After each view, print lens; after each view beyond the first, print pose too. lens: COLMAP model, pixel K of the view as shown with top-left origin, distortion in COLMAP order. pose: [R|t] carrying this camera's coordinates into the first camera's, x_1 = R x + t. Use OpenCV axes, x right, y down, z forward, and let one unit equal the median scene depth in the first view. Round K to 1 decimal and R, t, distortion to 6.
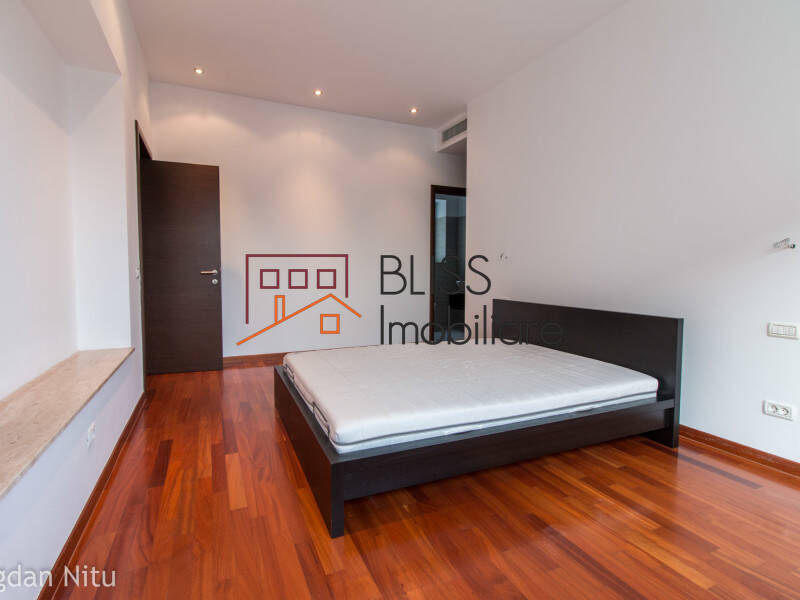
lens RADIAL K [[411.9, 0, 397.1], [0, 411.9, 289.0], [0, 0, 1]] dist [-0.001159, -0.000734]
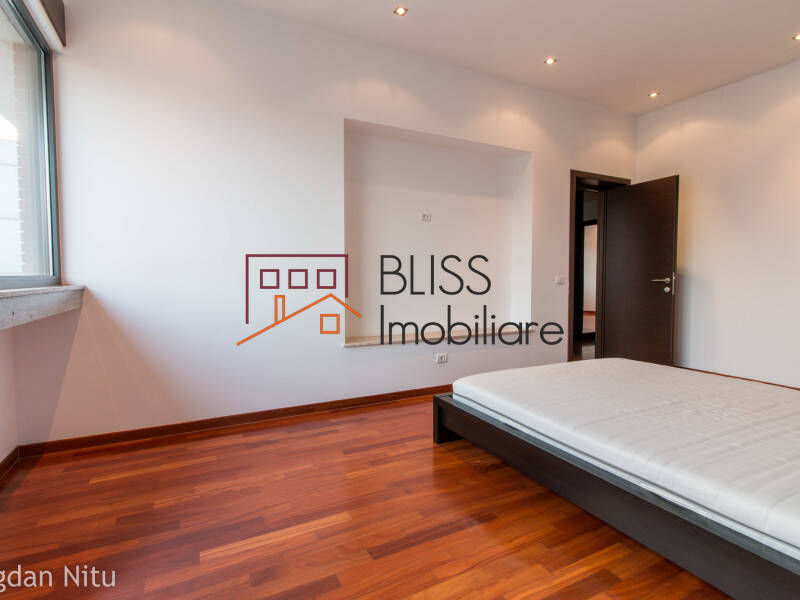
lens RADIAL K [[411.9, 0, 397.1], [0, 411.9, 289.0], [0, 0, 1]] dist [-0.001159, -0.000734]
pose [[0.045145, 0.025482, -0.998655, 1.200504], [-0.045170, 0.998704, 0.023442, -0.028107], [0.997959, 0.044051, 0.046238, 0.618580]]
